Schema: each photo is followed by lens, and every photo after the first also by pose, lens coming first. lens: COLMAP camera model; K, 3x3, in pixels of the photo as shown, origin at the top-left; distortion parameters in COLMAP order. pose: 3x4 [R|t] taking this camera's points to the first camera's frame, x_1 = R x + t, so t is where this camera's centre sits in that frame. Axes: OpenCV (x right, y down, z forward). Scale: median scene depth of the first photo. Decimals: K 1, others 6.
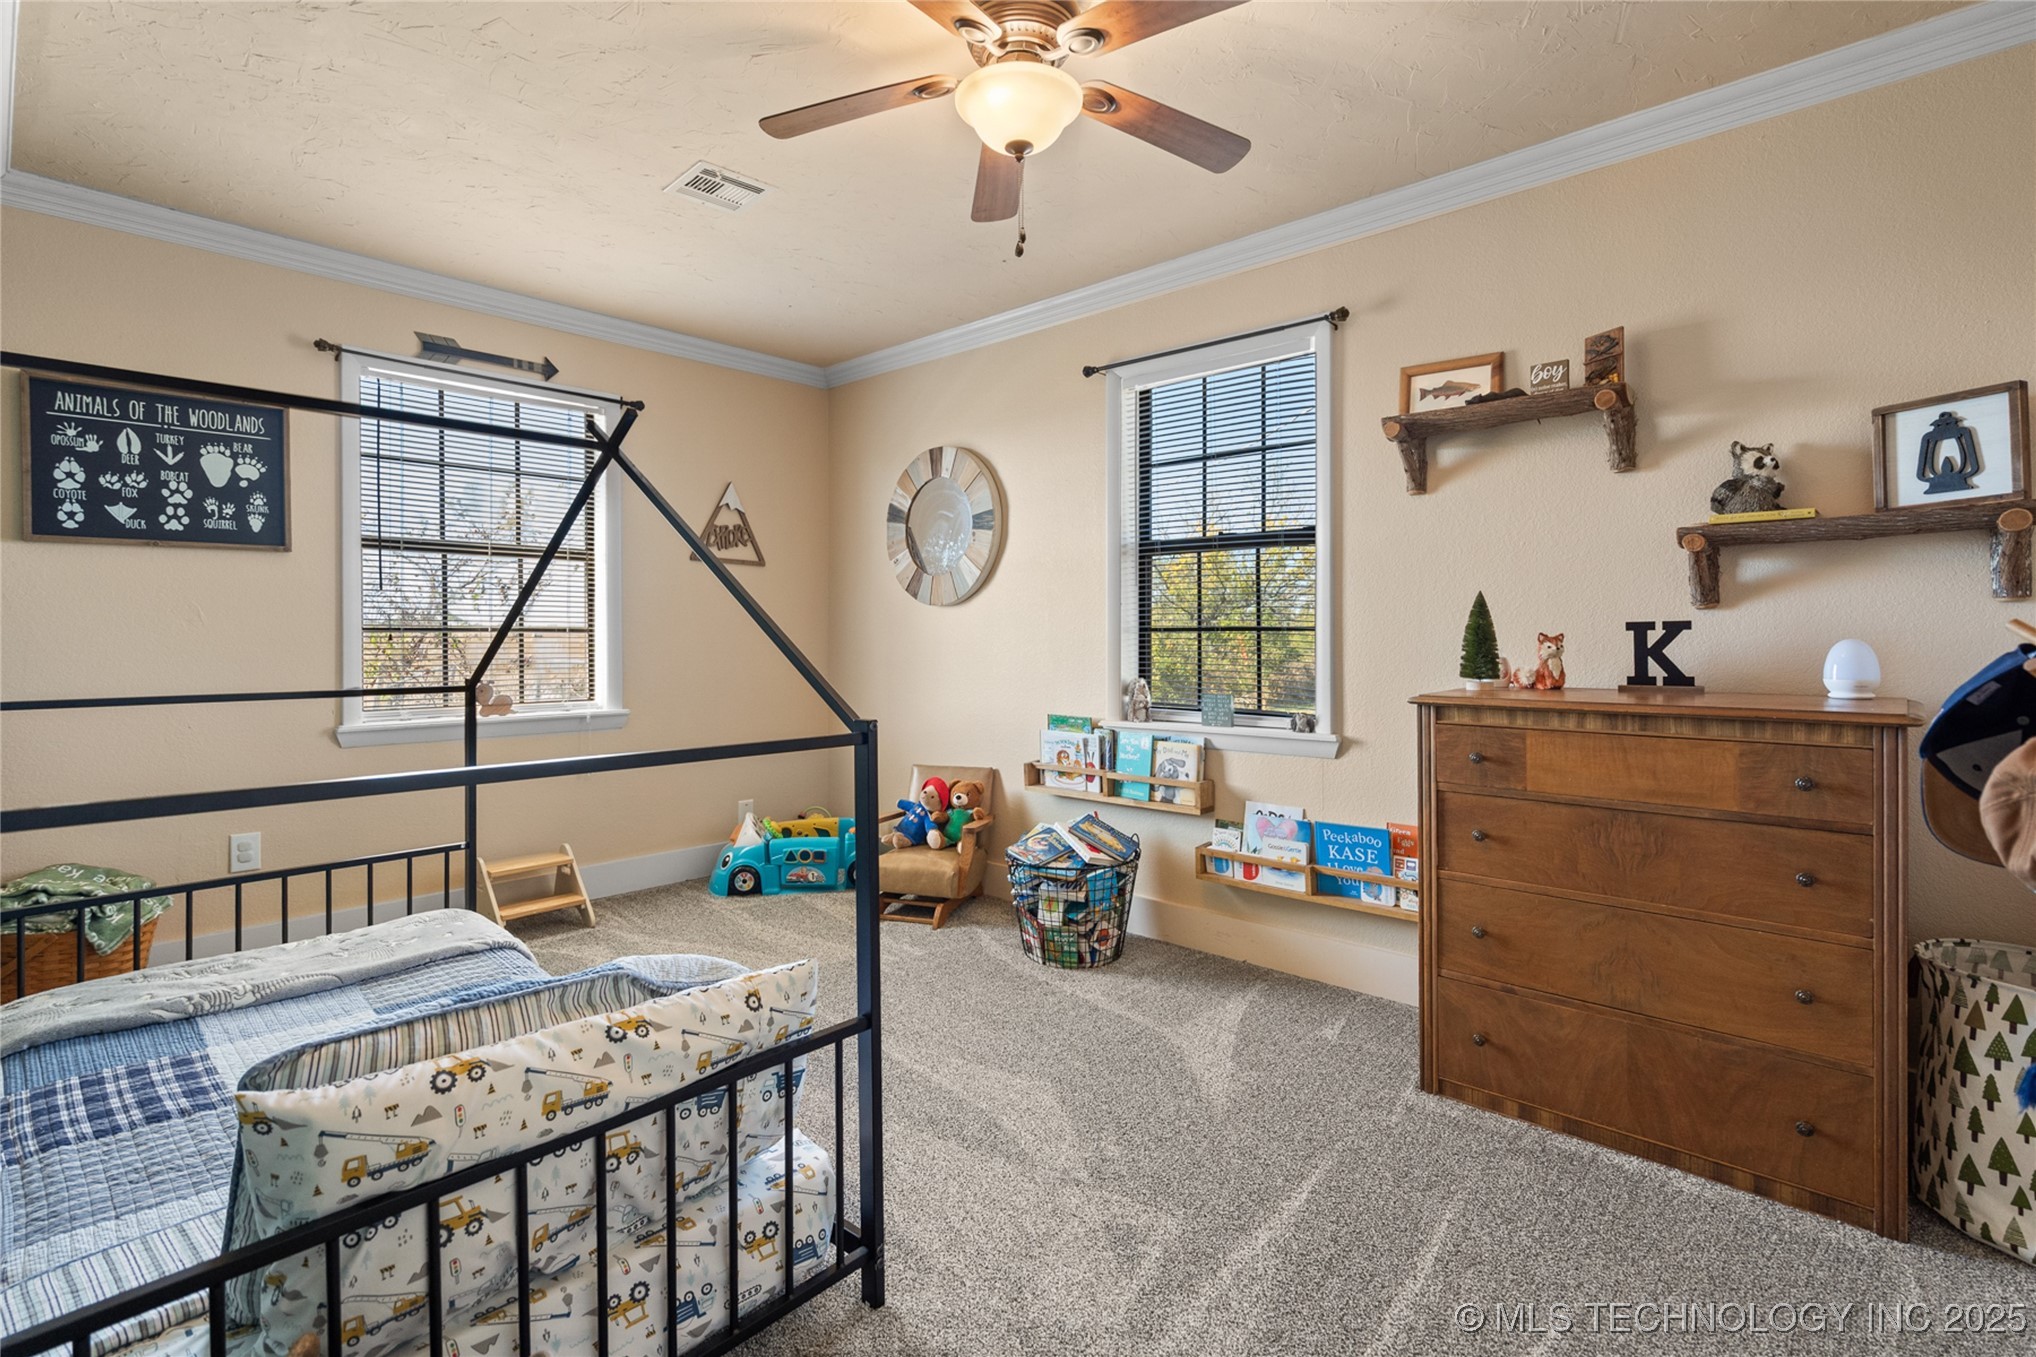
lens RADIAL K [[961.7, 0, 1008.4], [0, 961.7, 667.9], [0, 0, 1]] dist [-0.005302, 0.002713]
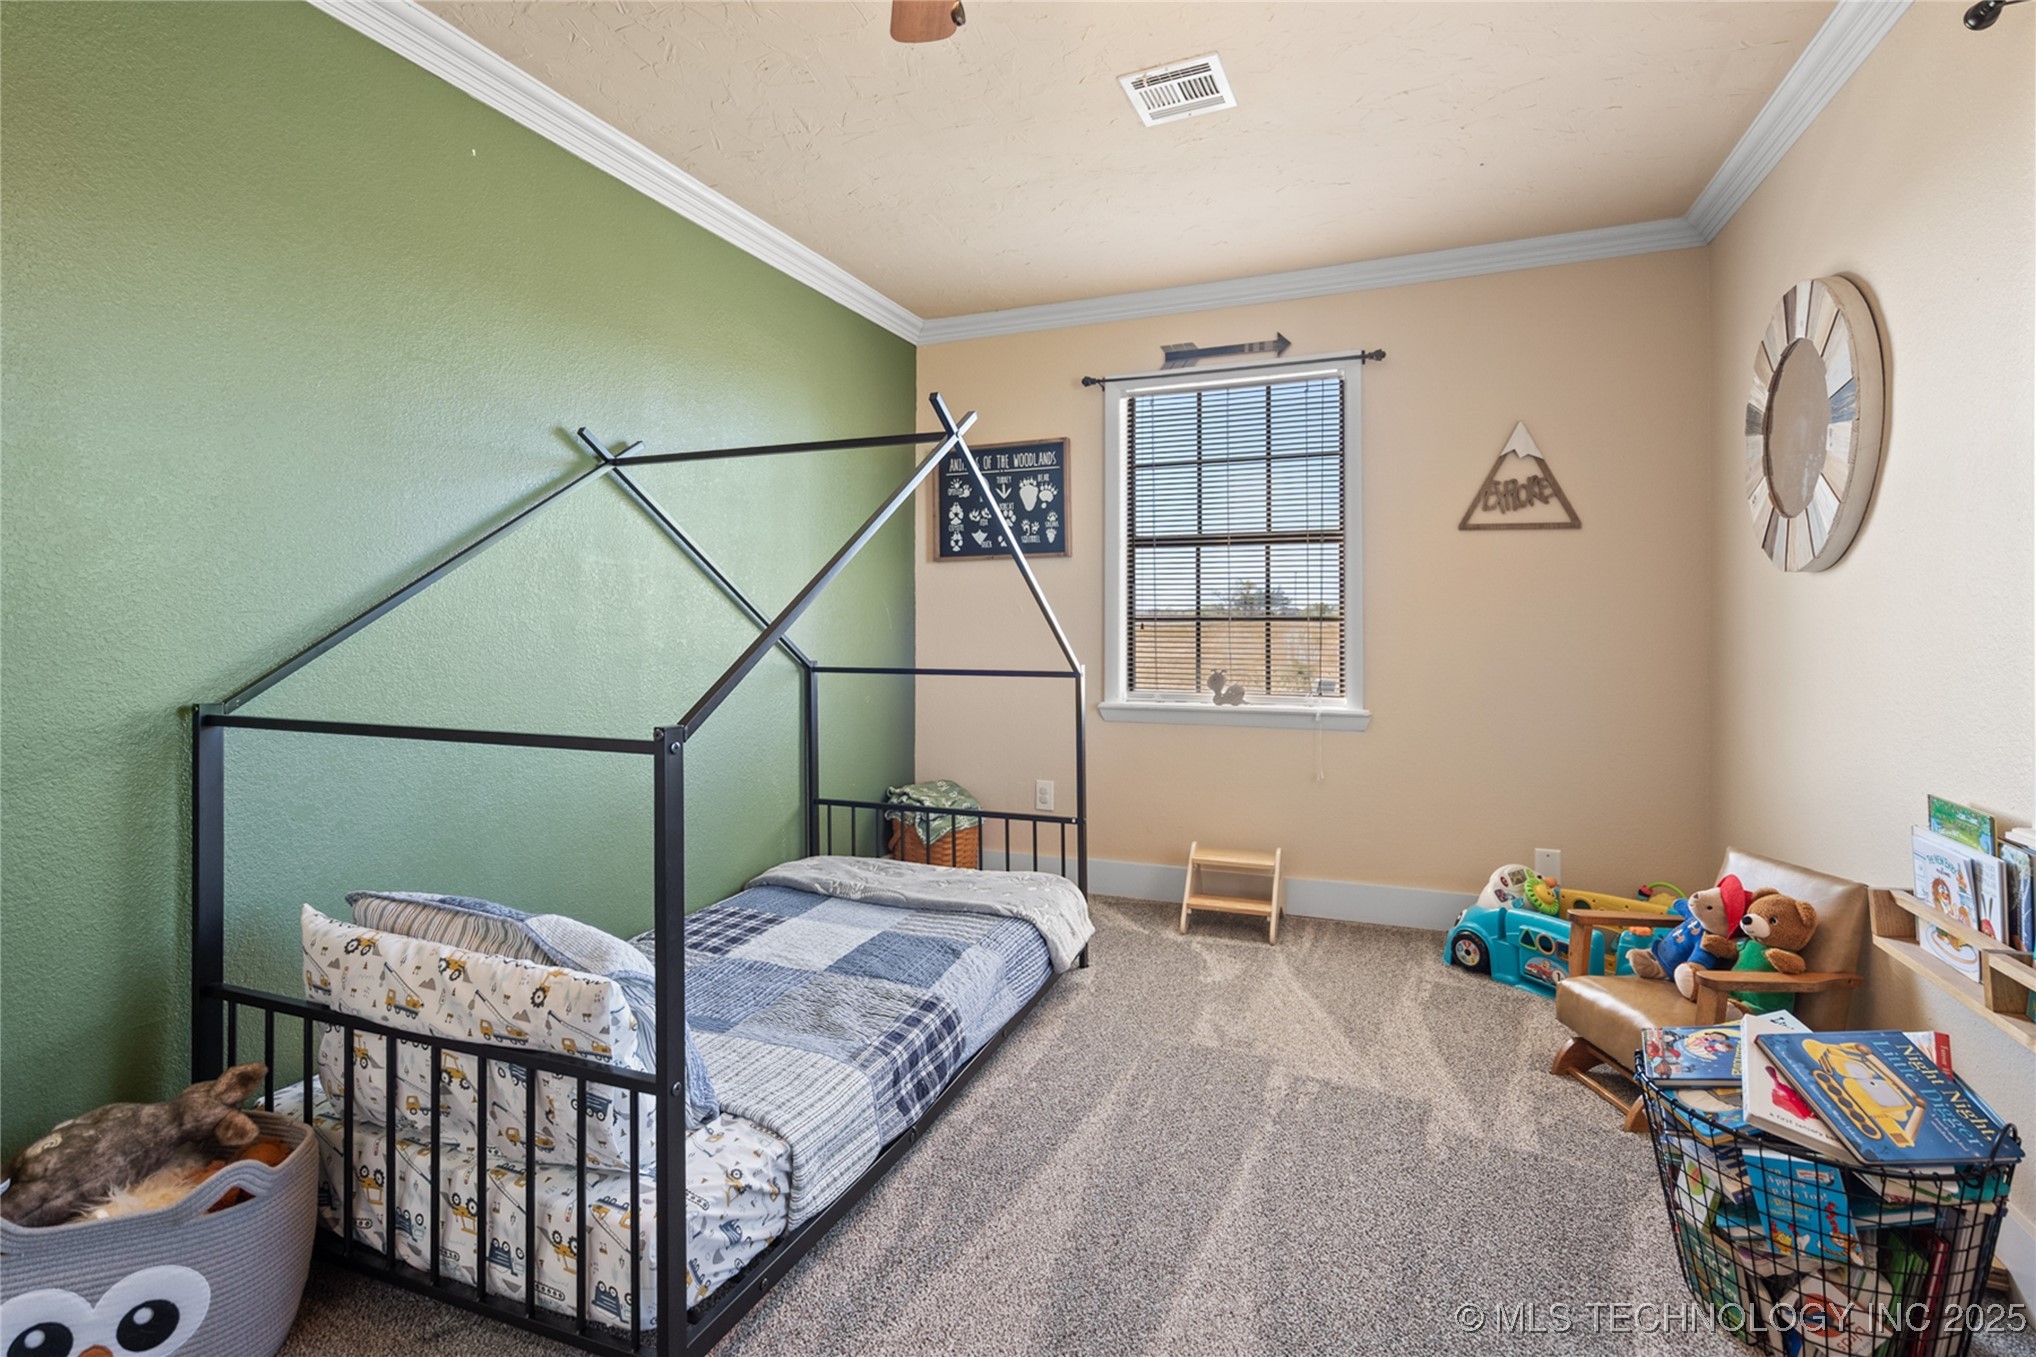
lens RADIAL K [[961.7, 0, 1005.4], [0, 961.7, 640.3], [0, 0, 1]] dist [-0.005302, 0.002713]
pose [[0.355037, 0.015180, -0.934729, 0.385895], [-0.031397, 0.999498, 0.004306, -0.017405], [0.934325, 0.027818, 0.355335, 0.511868]]
